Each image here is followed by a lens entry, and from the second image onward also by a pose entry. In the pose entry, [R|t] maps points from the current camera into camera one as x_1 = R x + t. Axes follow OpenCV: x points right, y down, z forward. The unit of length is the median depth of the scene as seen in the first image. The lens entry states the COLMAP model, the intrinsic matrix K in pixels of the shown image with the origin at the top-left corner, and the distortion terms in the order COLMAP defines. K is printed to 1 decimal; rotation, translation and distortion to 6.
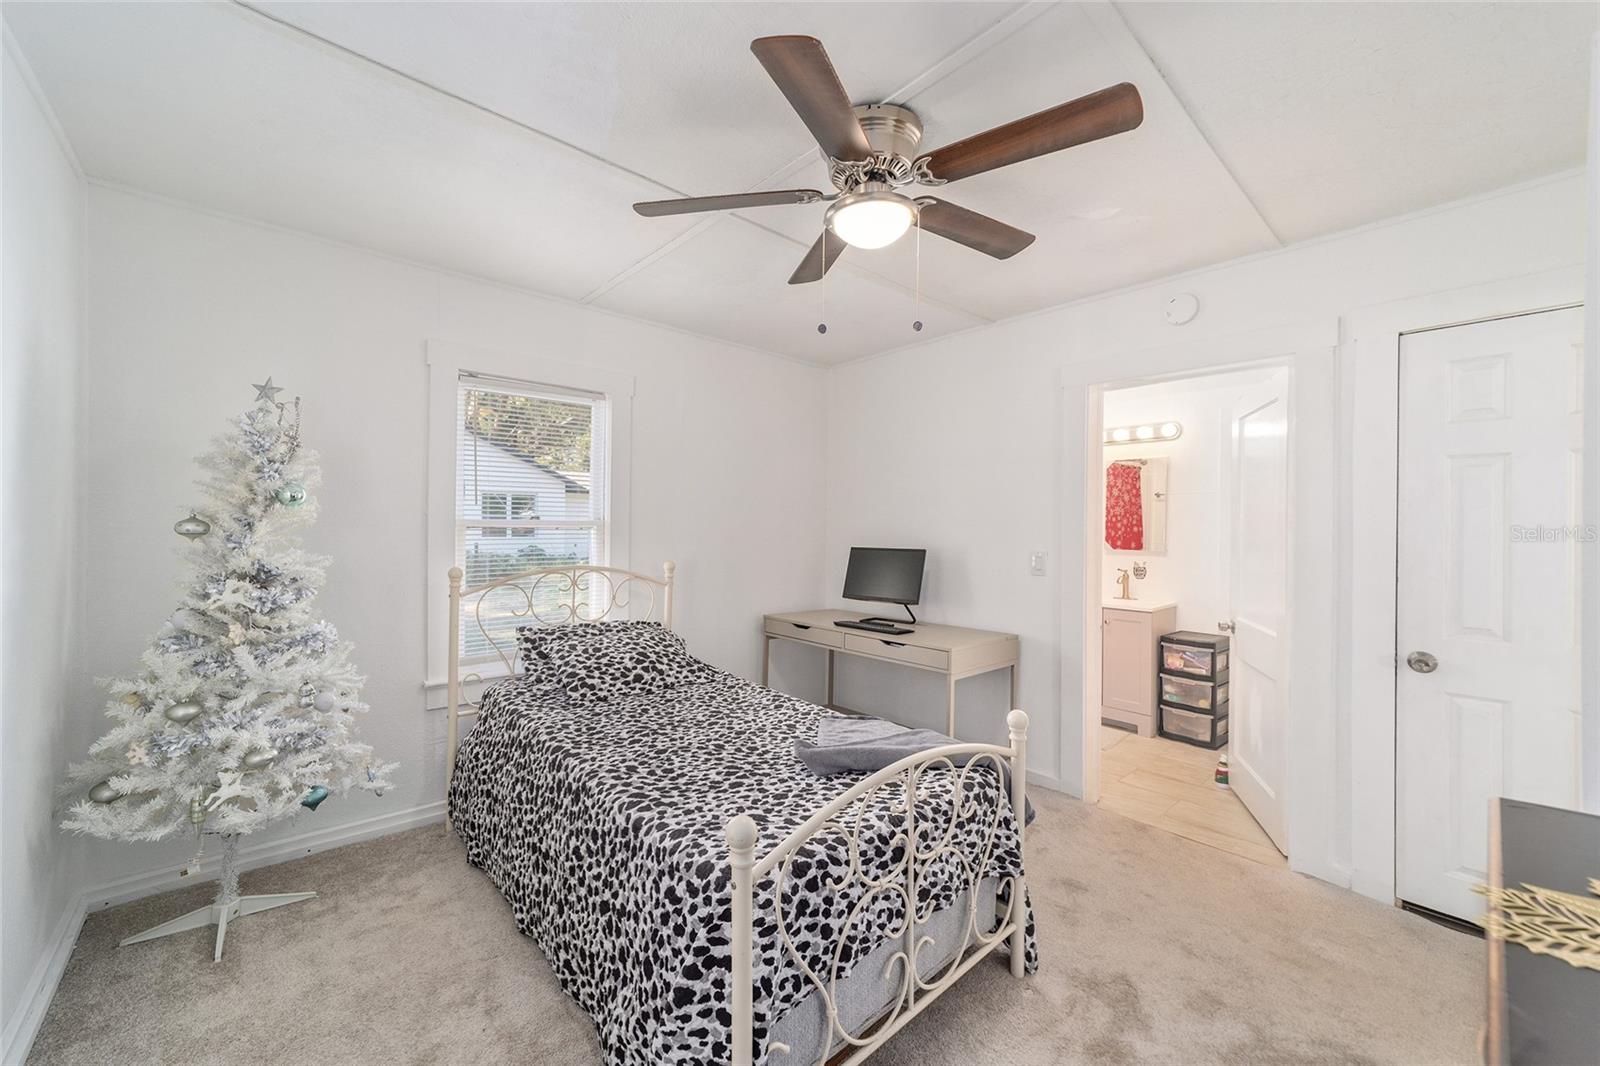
lens RADIAL K [[610.4, 0, 787.4], [0, 610.4, 524.0], [0, 0, 1]] dist [-0.000490, 0.000825]
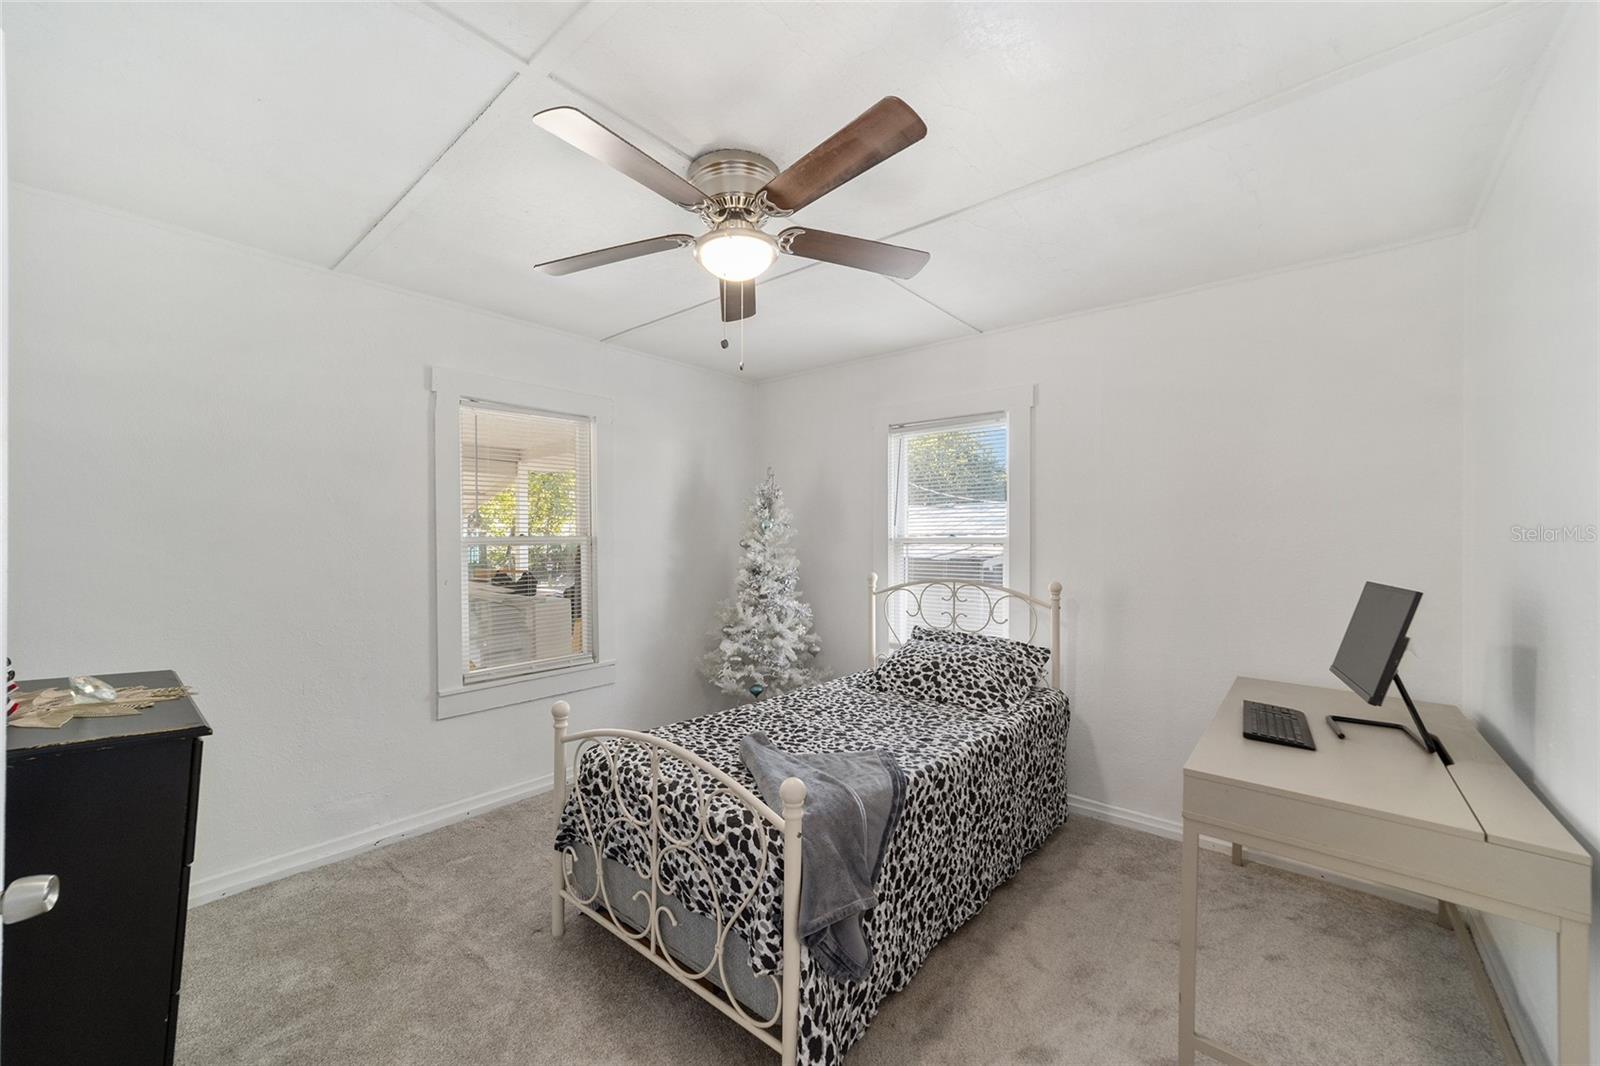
lens RADIAL K [[610.4, 0, 787.3], [0, 610.4, 542.2], [0, 0, 1]] dist [-0.000490, 0.000825]
pose [[0.146718, -0.002465, -0.989175, 0.878133], [0.001213, 0.999997, -0.002312, 0.006097], [0.989178, -0.000861, 0.146721, 0.678304]]
